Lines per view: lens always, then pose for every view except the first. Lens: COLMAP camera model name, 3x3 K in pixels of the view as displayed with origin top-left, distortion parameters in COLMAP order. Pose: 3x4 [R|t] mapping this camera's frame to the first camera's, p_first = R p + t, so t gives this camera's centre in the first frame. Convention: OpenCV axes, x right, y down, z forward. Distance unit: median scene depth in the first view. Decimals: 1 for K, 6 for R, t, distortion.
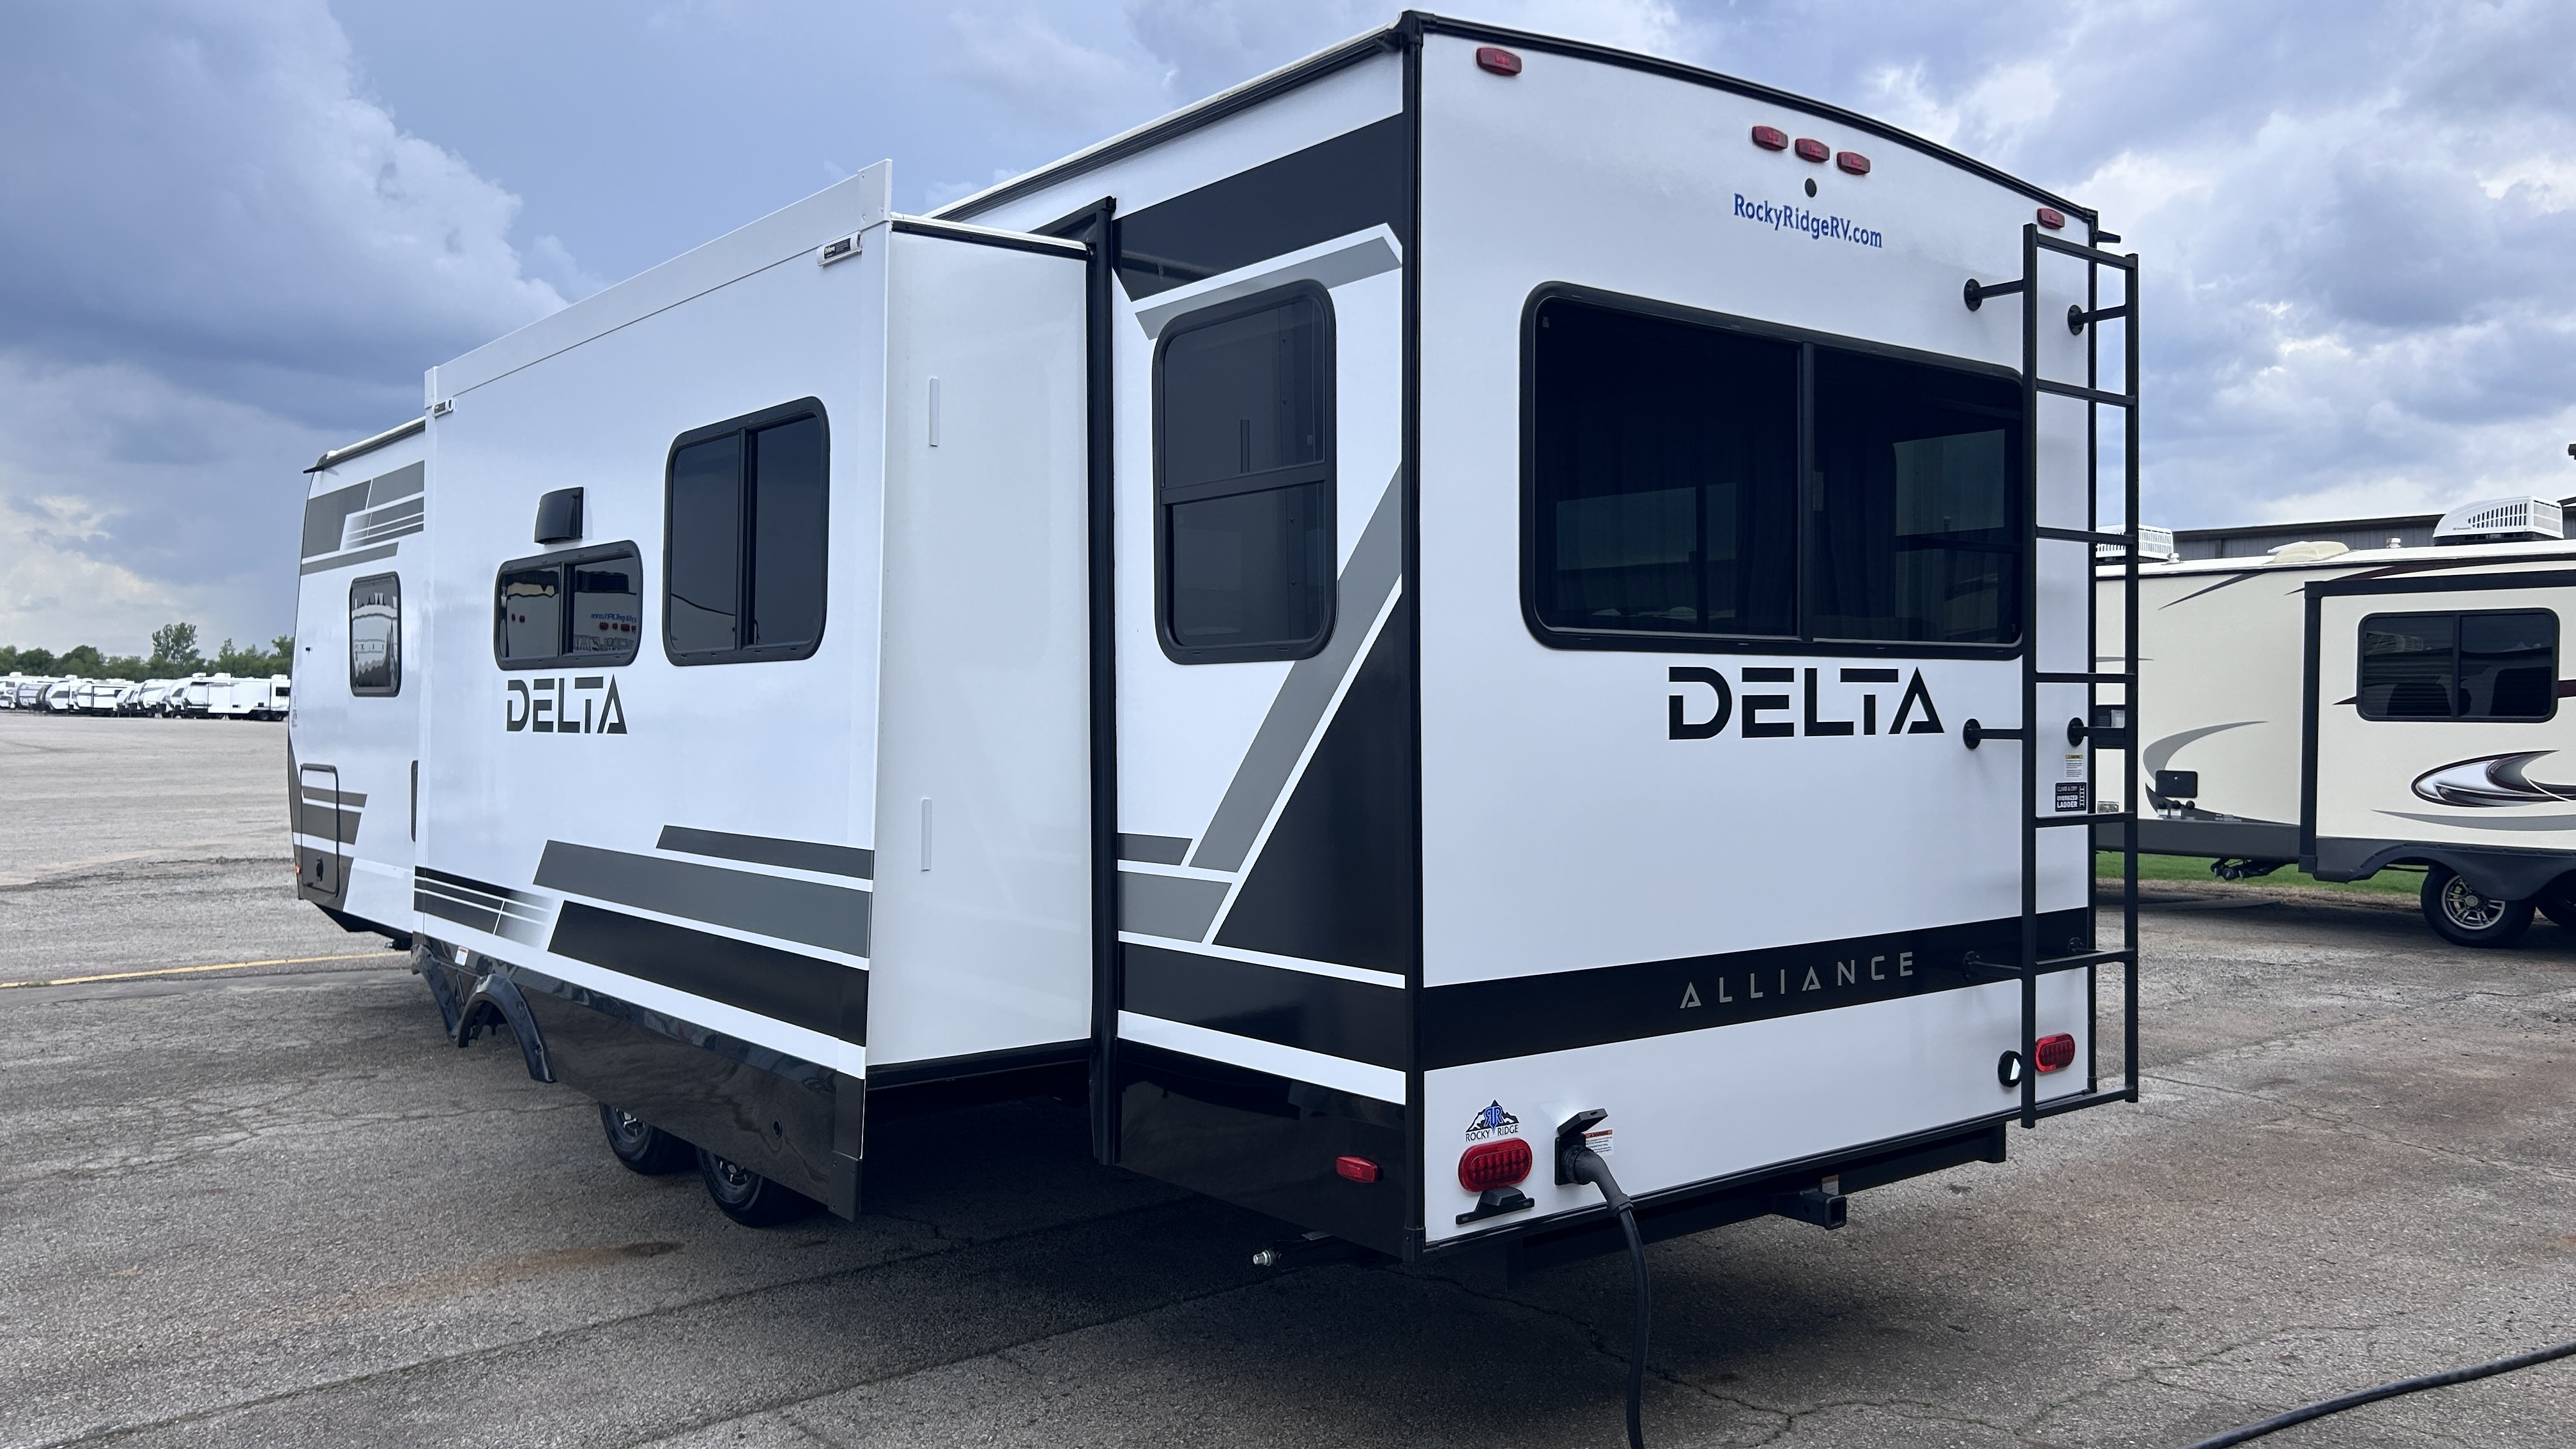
lens RADIAL K [[1941.9, 0, 1289.6], [0, 1941.9, 709.0], [0, 0, 1]] dist [0.052900, -0.041739]
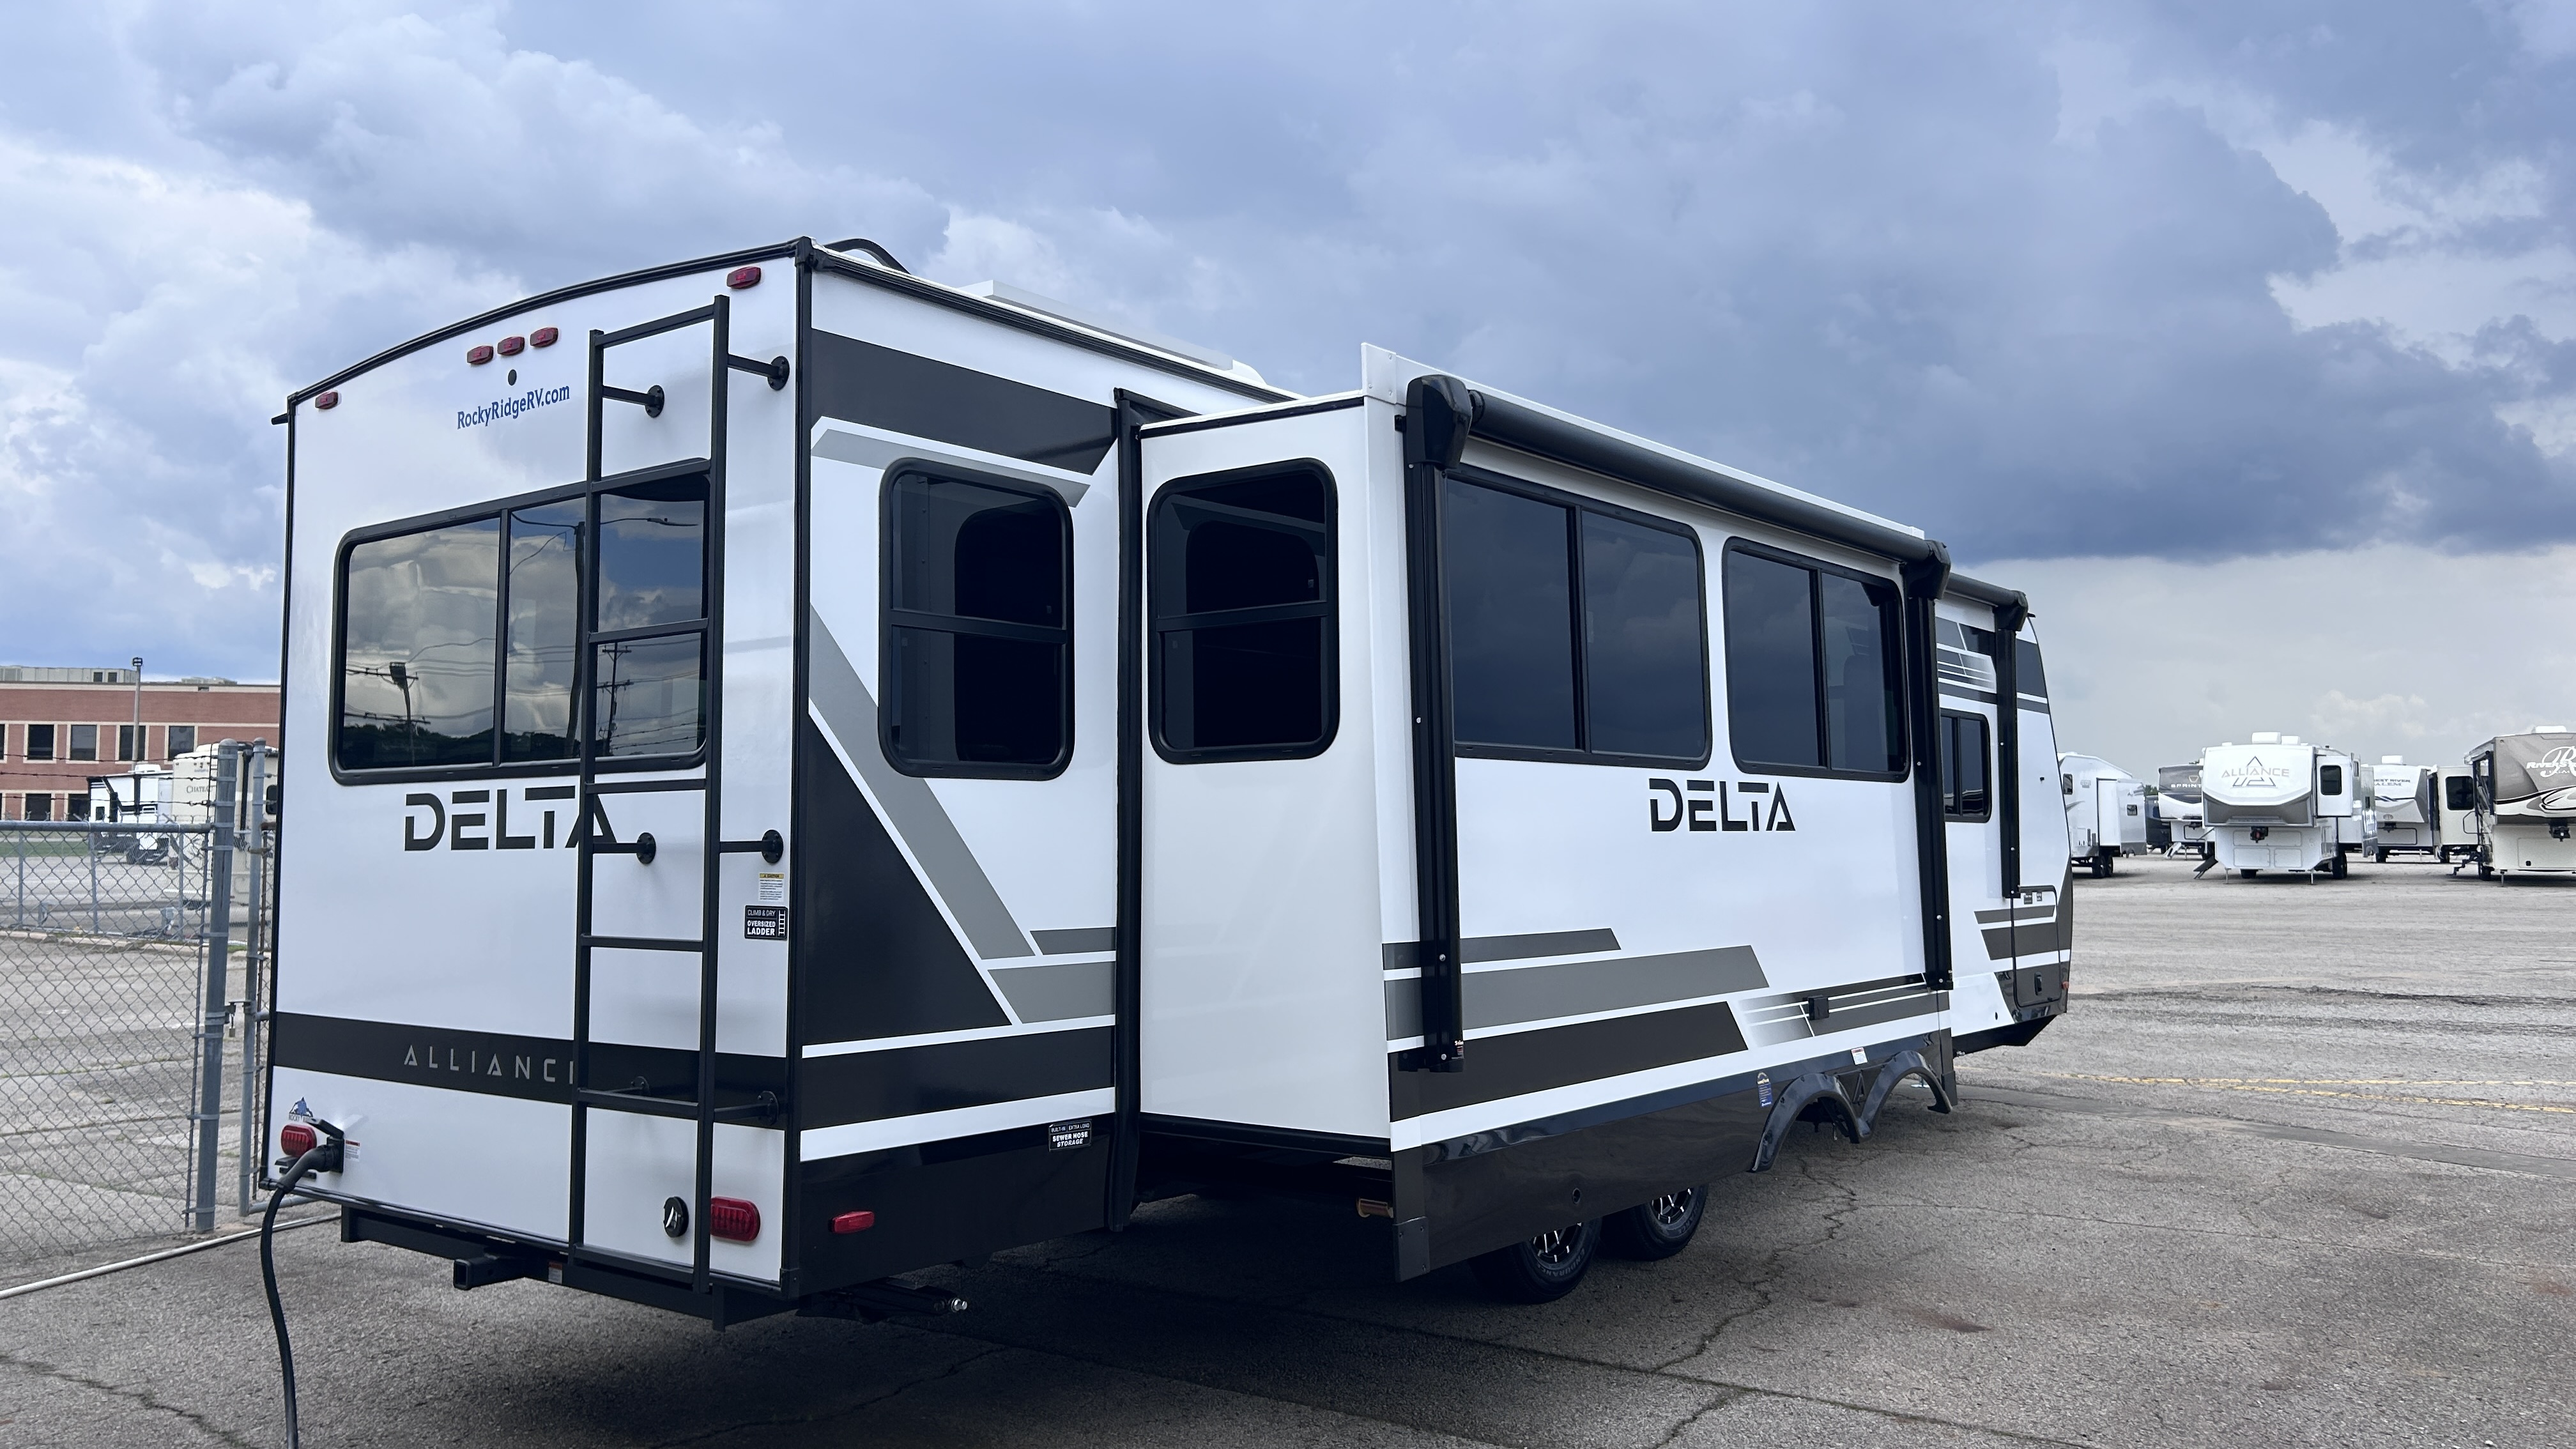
lens RADIAL K [[1941.9, 0, 1243.4], [0, 1941.9, 644.8], [0, 0, 1]] dist [0.052900, -0.041739]
pose [[0.220815, -0.090022, -0.971152, 1.478963], [0.014588, 0.995925, -0.089001, 0.003053], [0.975207, 0.005485, 0.221229, 1.165394]]
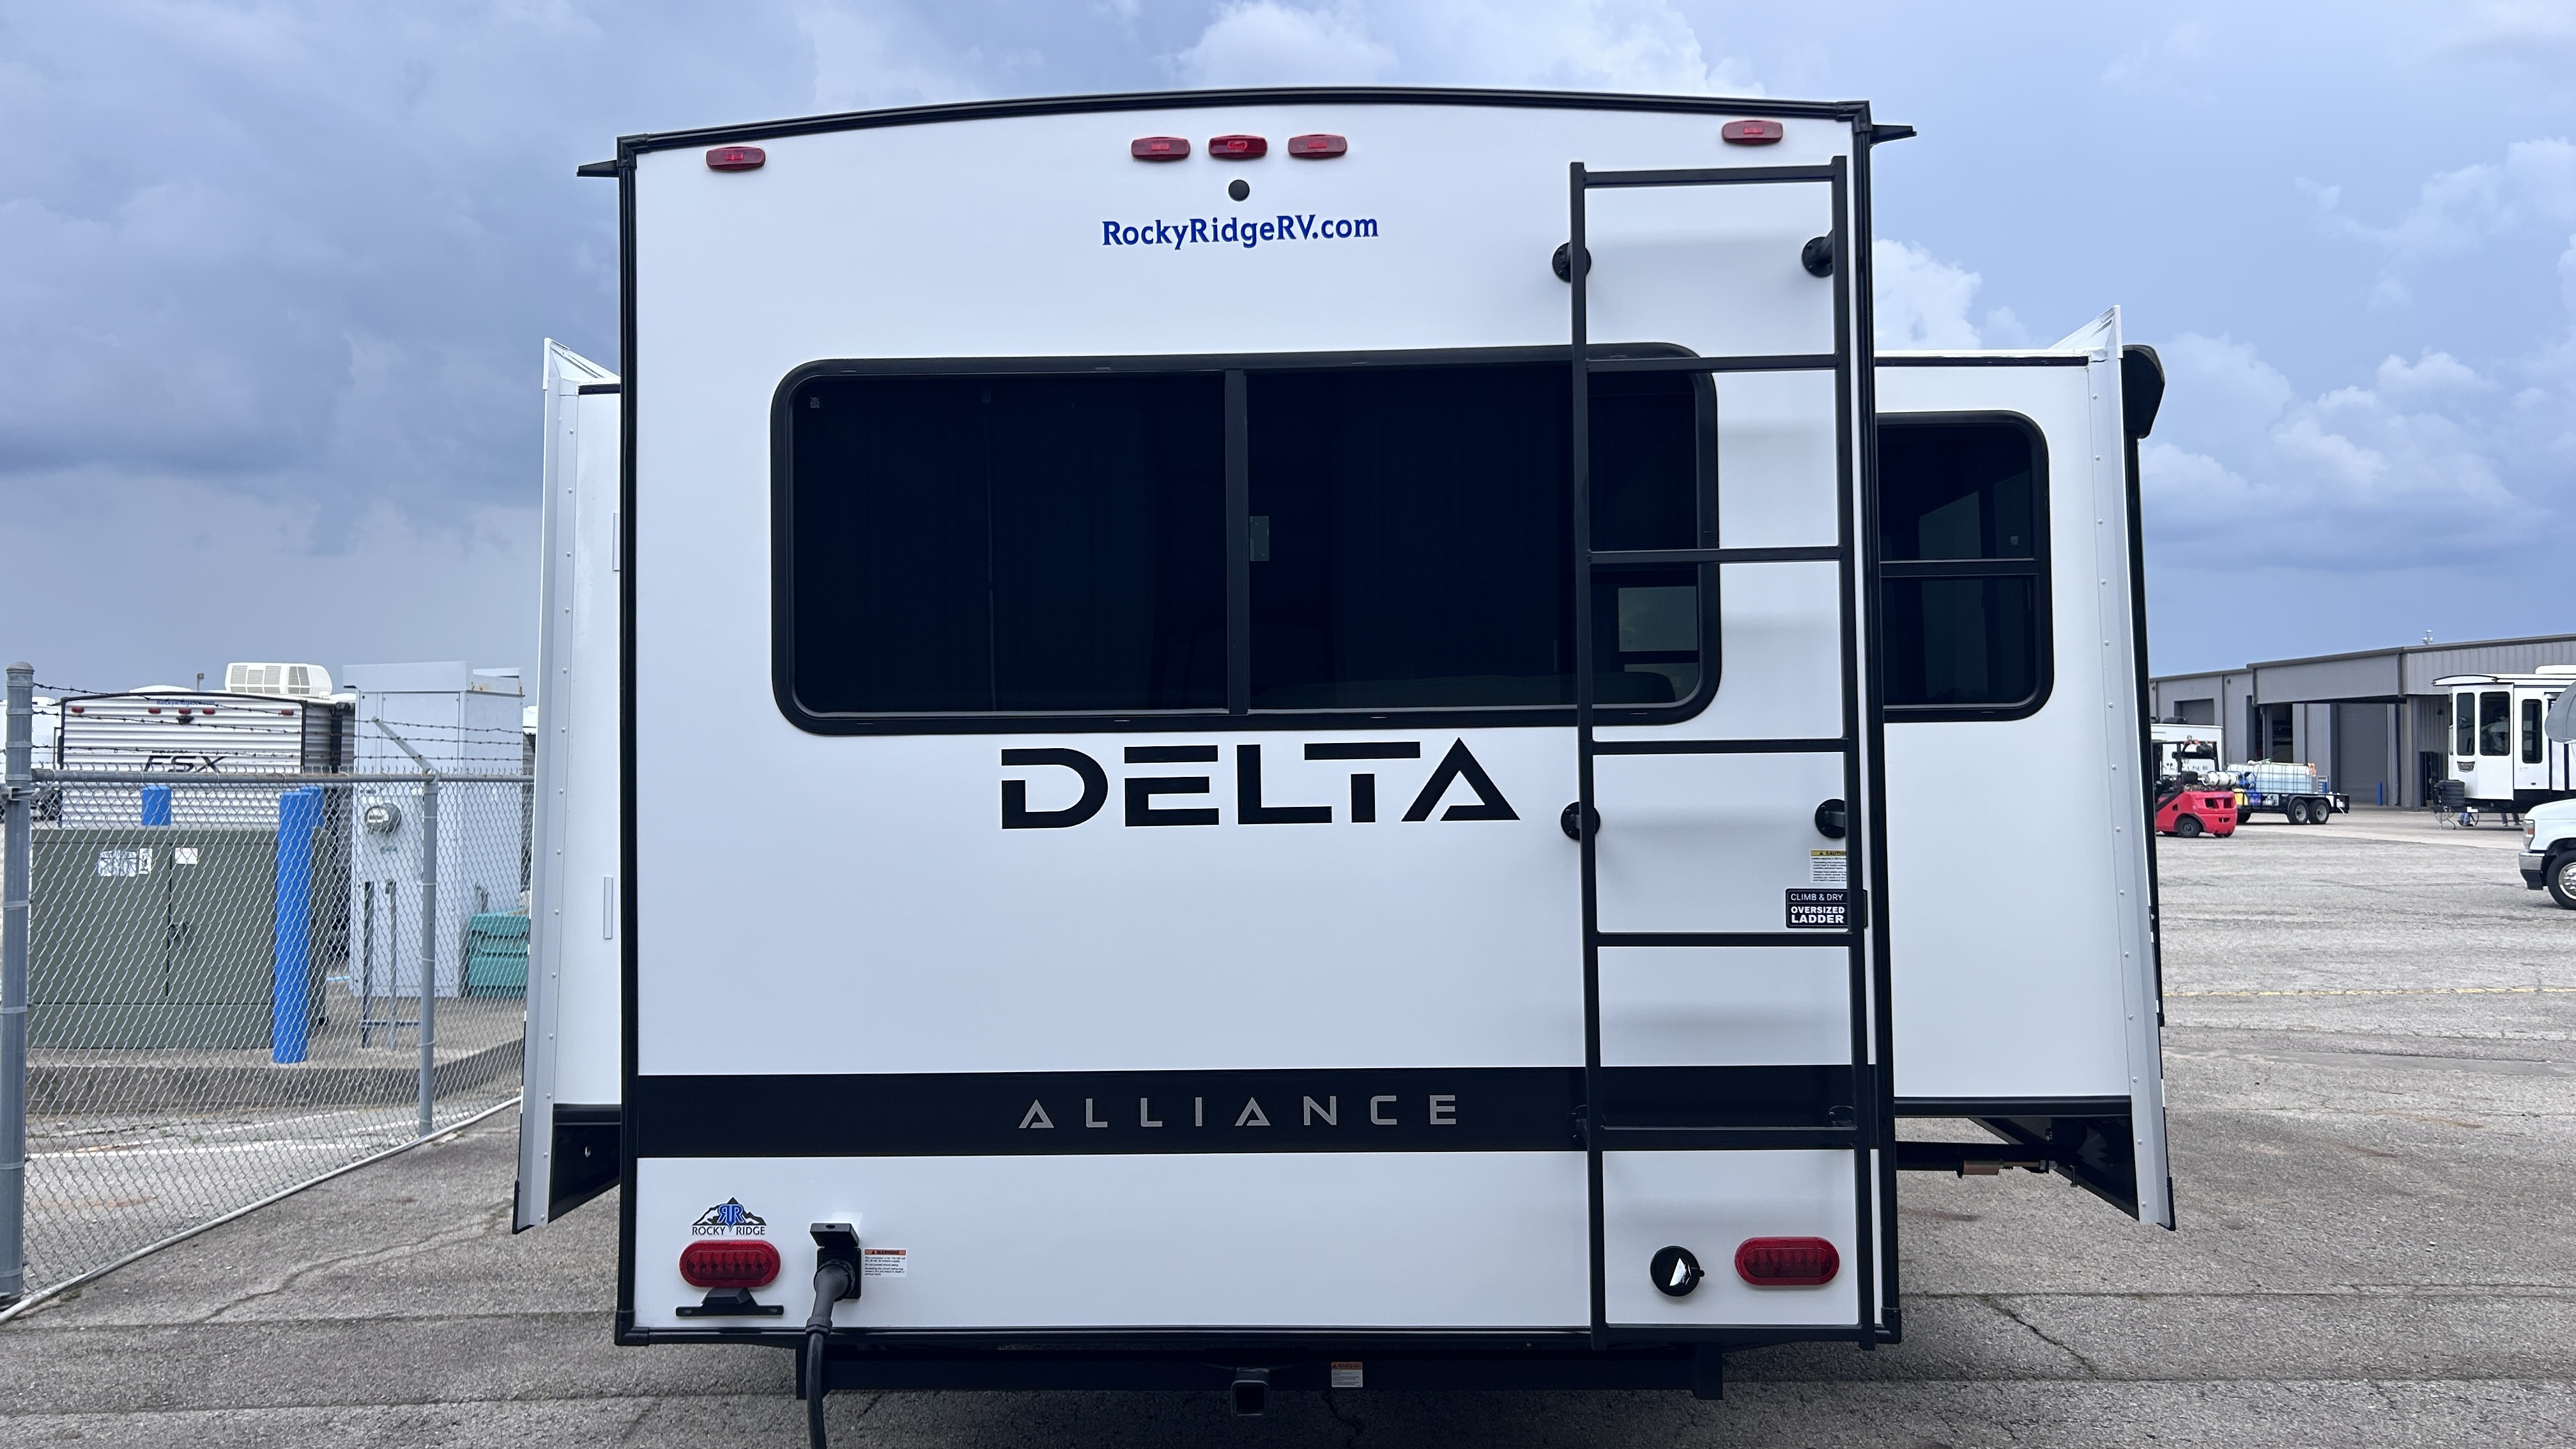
lens RADIAL K [[1941.9, 0, 1312.4], [0, 1941.9, 680.4], [0, 0, 1]] dist [0.052900, -0.041739]
pose [[0.755734, -0.041426, -0.653567, 0.842011], [0.010662, 0.998643, -0.050970, -0.005359], [0.654792, 0.031551, 0.755151, 0.373829]]
